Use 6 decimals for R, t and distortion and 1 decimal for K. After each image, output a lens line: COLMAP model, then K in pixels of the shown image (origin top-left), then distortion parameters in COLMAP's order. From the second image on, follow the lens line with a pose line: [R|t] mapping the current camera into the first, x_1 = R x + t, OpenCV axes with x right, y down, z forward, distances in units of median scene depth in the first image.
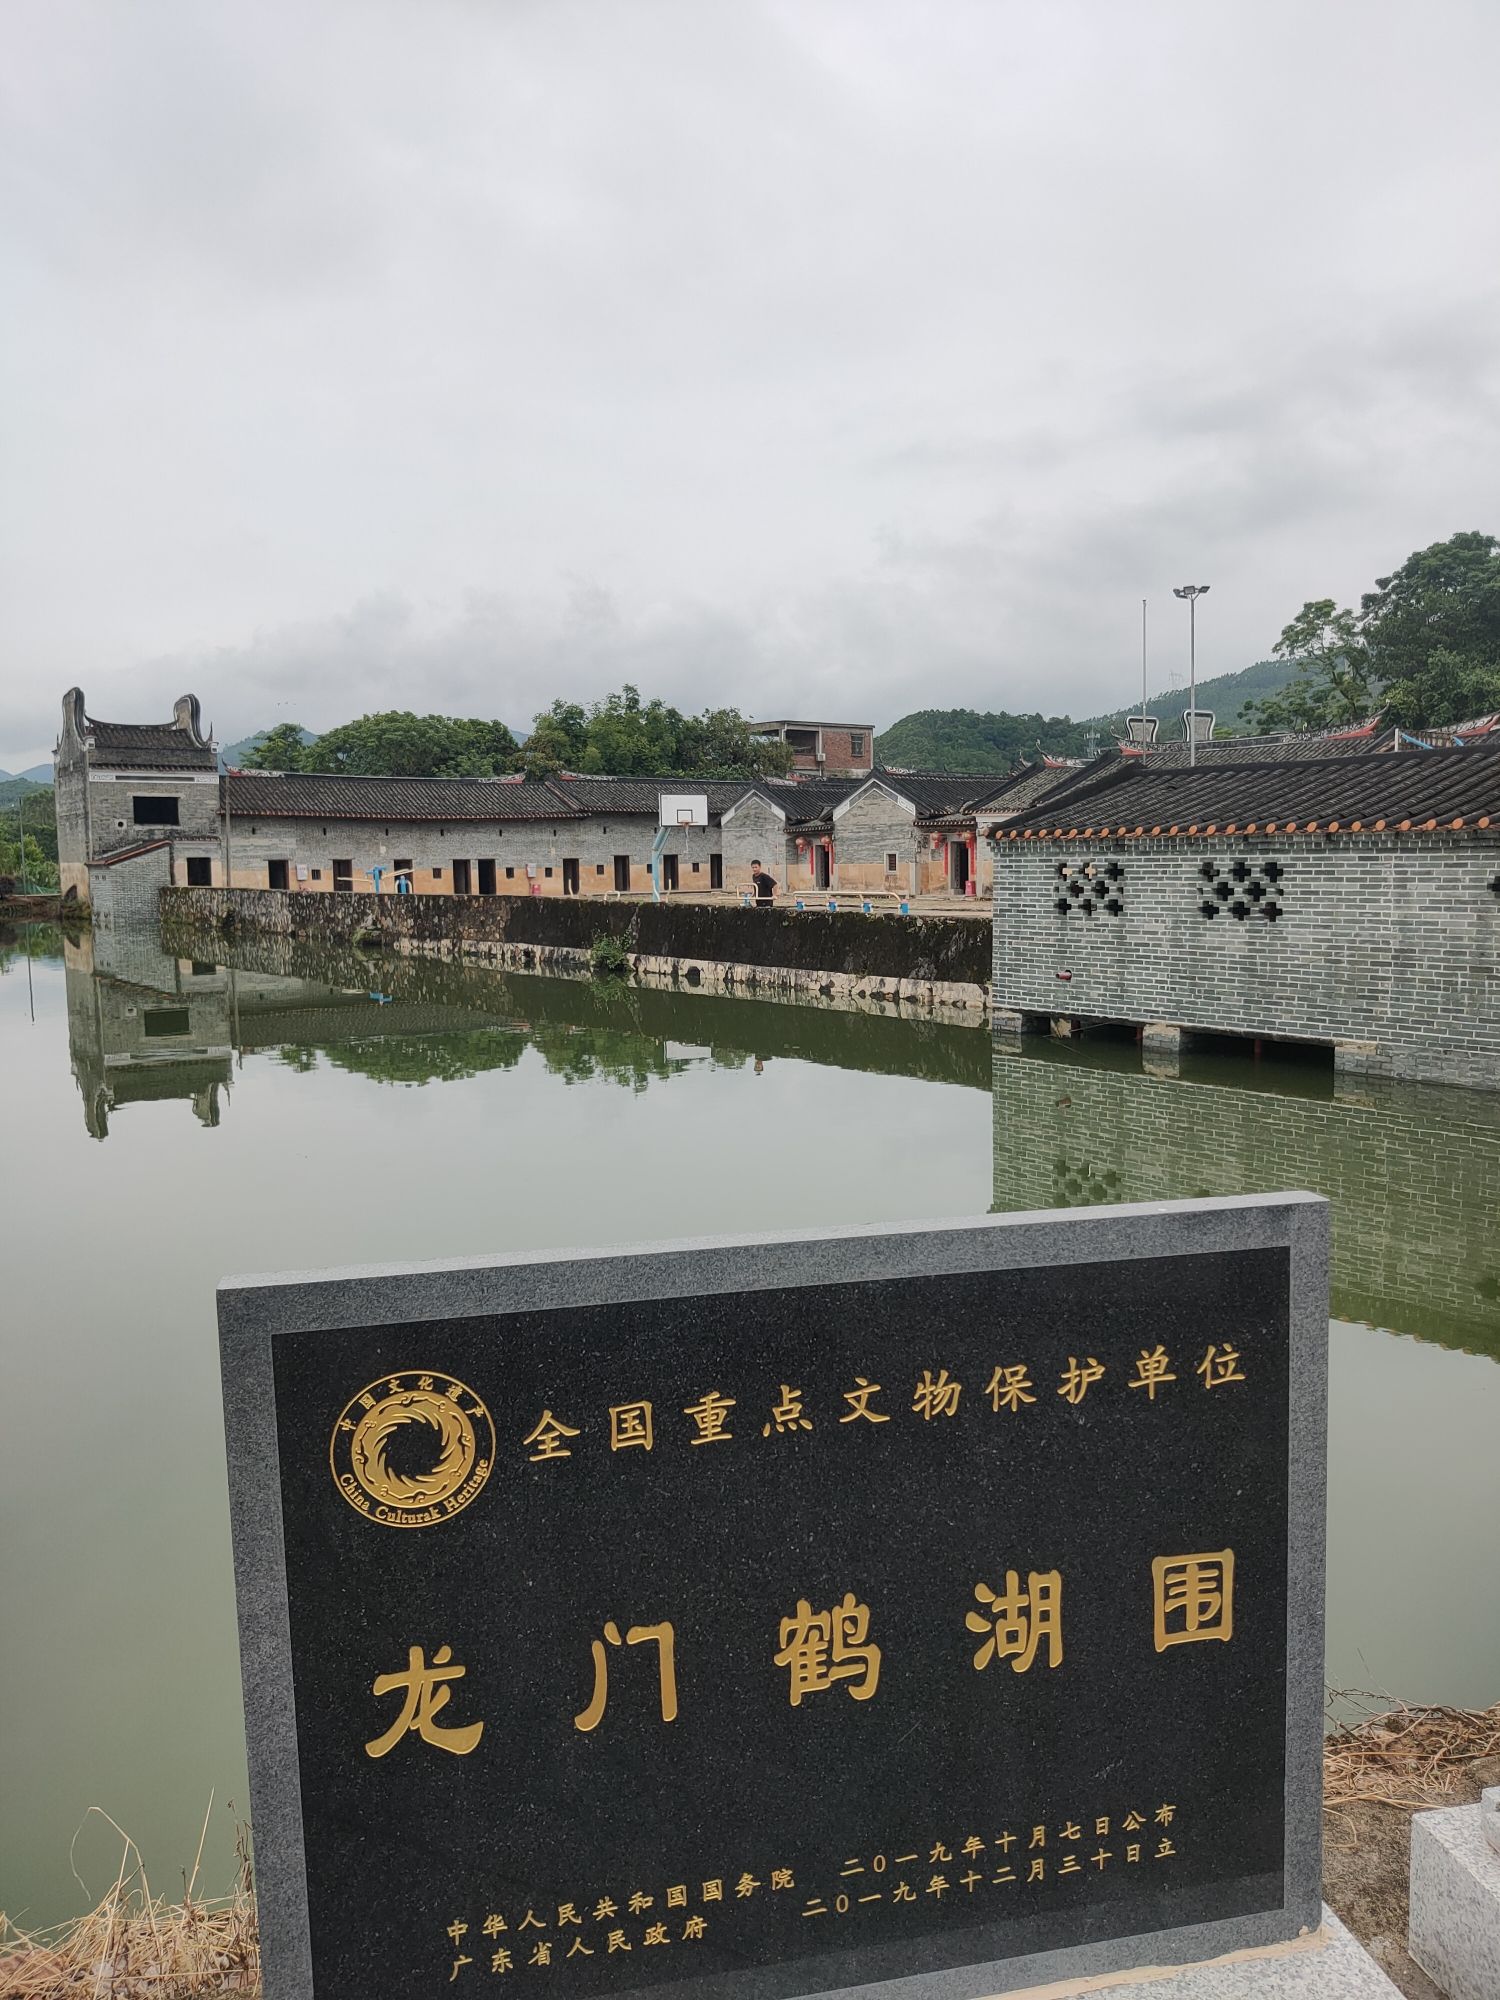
lens RADIAL K [[1514.6, 0, 750.0], [0, 1514.6, 1000.0], [0, 0, 1]] dist [0.062480, -0.105179]
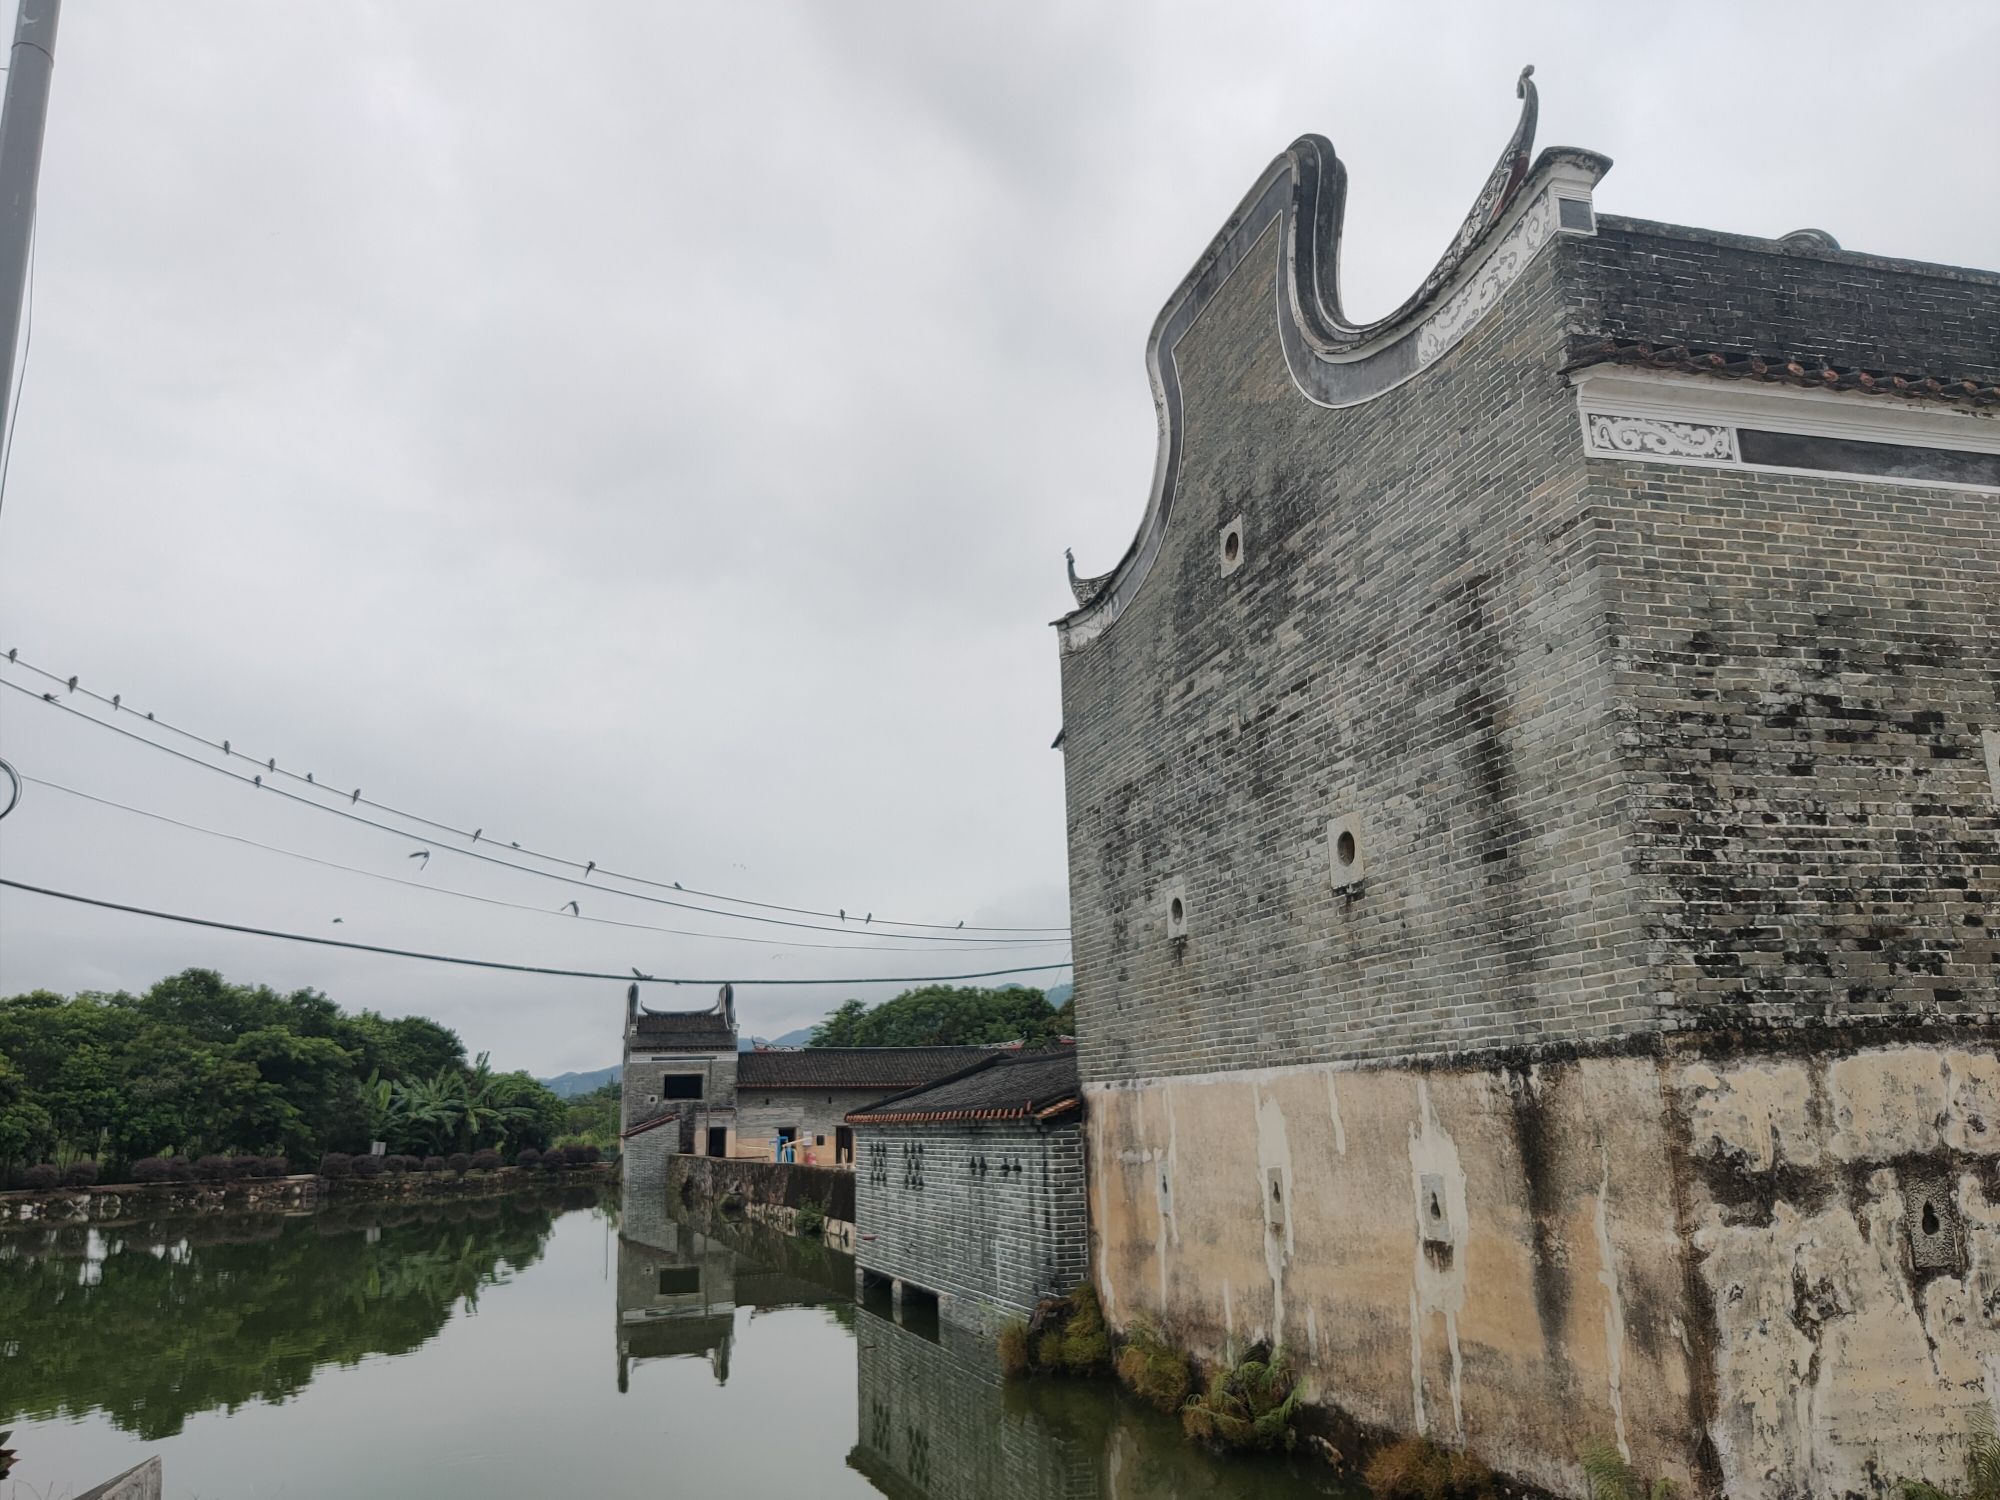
lens RADIAL K [[1535.3, 0, 1000.0], [0, 1535.3, 750.0], [0, 0, 1]] dist [0.004074, -0.013932]
pose [[0.954948, -0.084896, -0.284370, 0.315635], [-0.010193, 0.948263, -0.317323, 0.001397], [0.296597, 0.305926, 0.904677, -0.097634]]
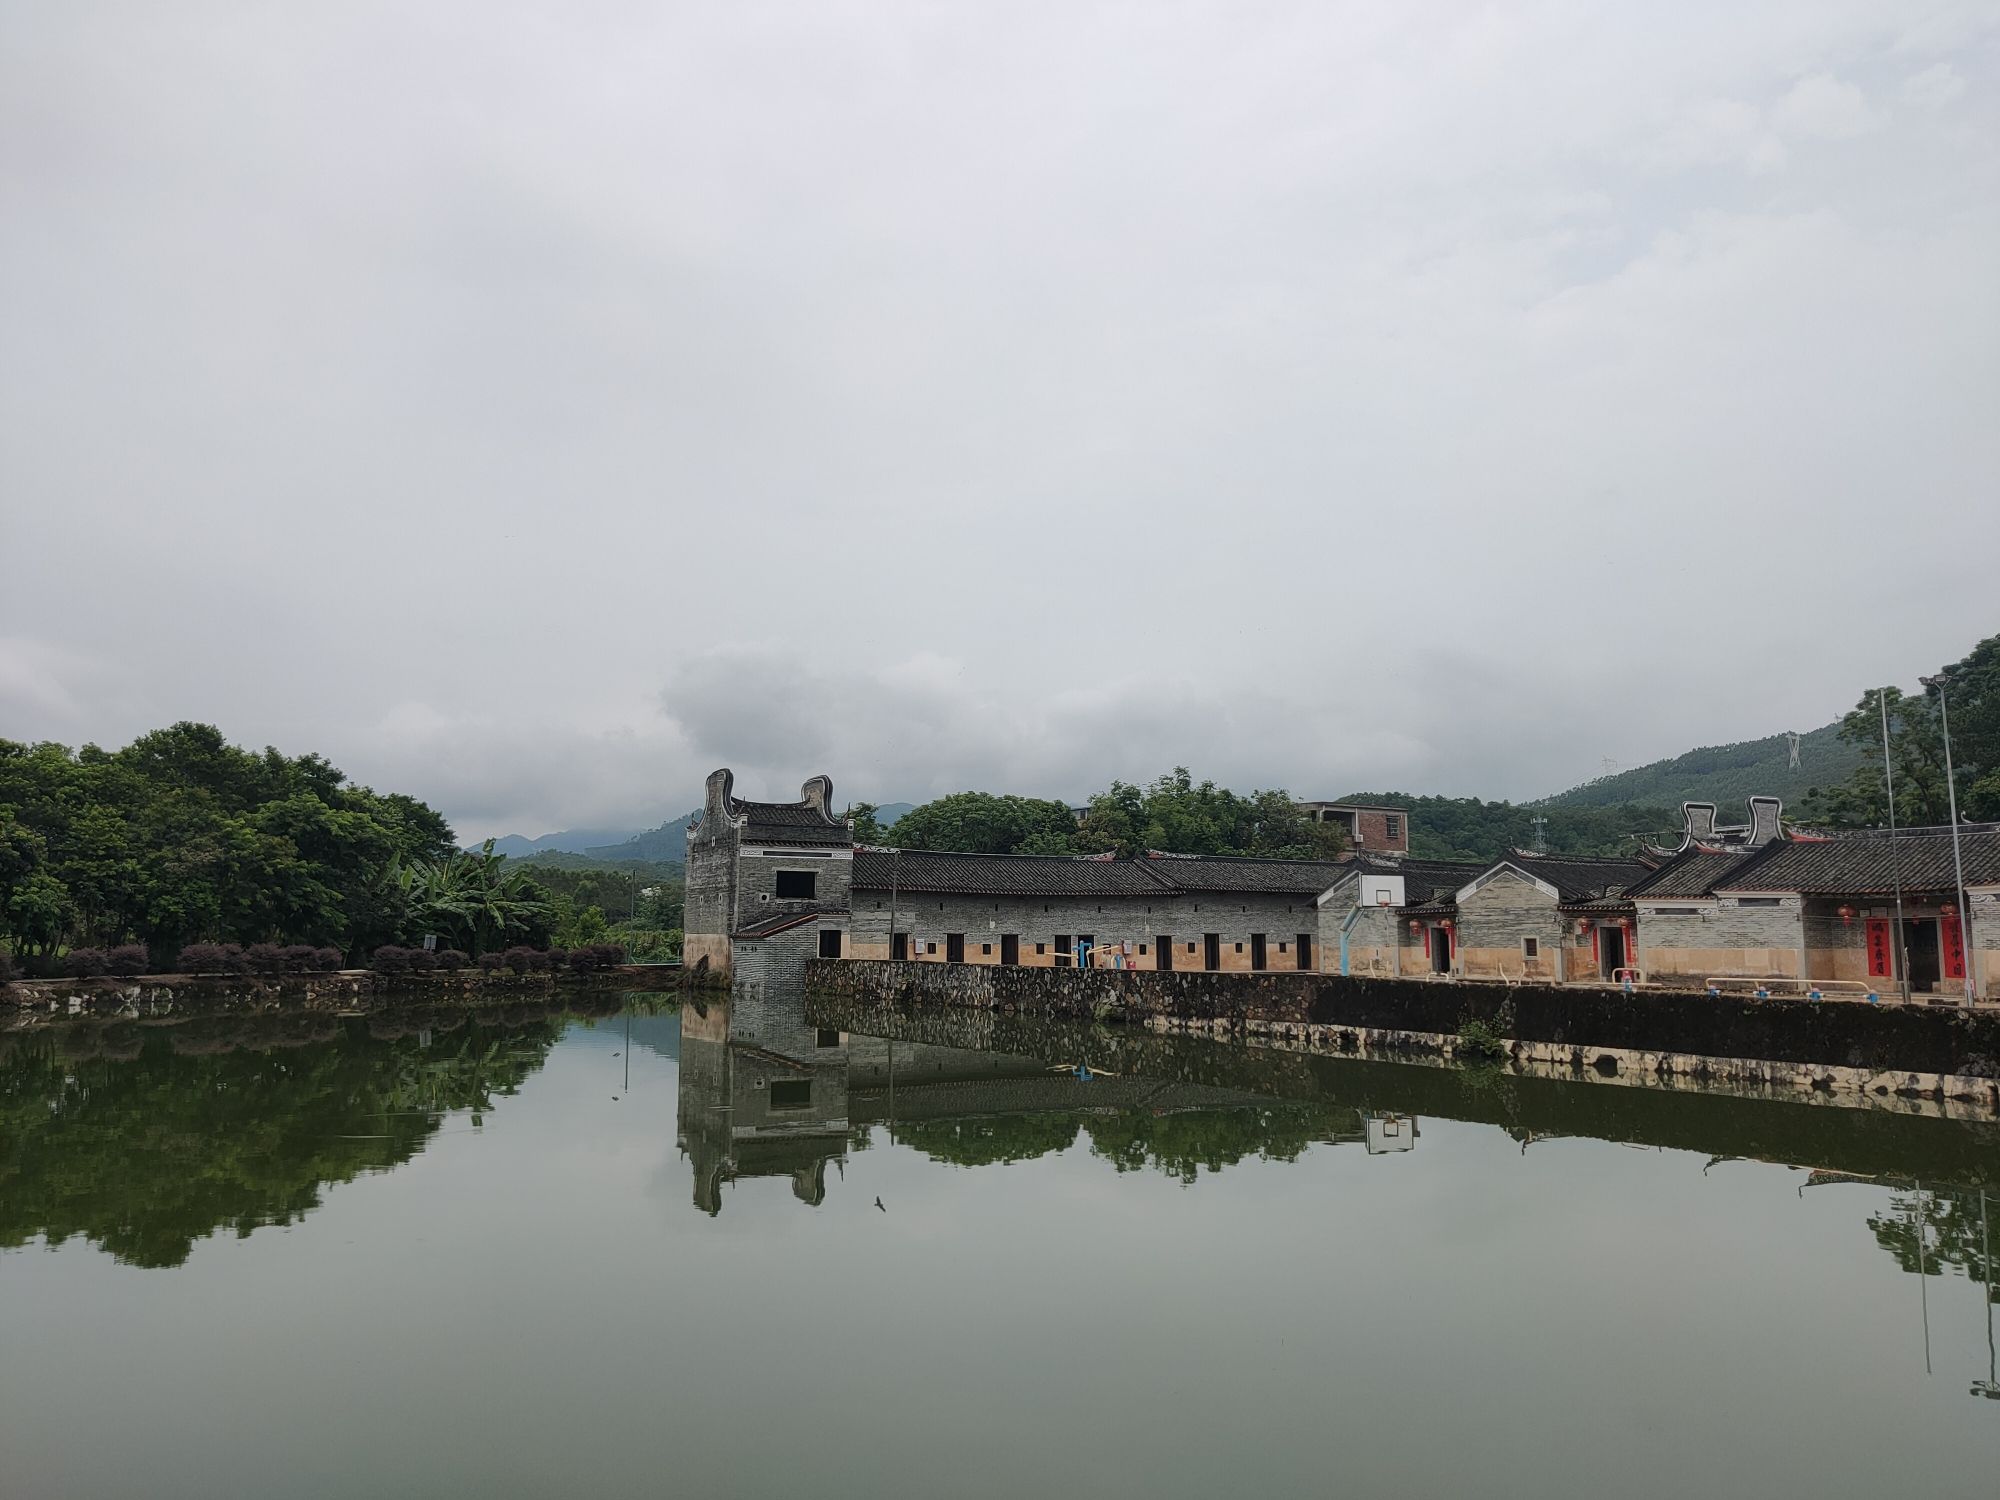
lens RADIAL K [[1514.6, 0, 1000.0], [0, 1514.6, 750.0], [0, 0, 1]] dist [0.062480, -0.105179]
pose [[0.994056, 0.003608, -0.108806, -0.226963], [-0.026806, 0.976791, -0.212512, 0.003494], [0.105514, 0.214166, 0.971082, -0.014651]]
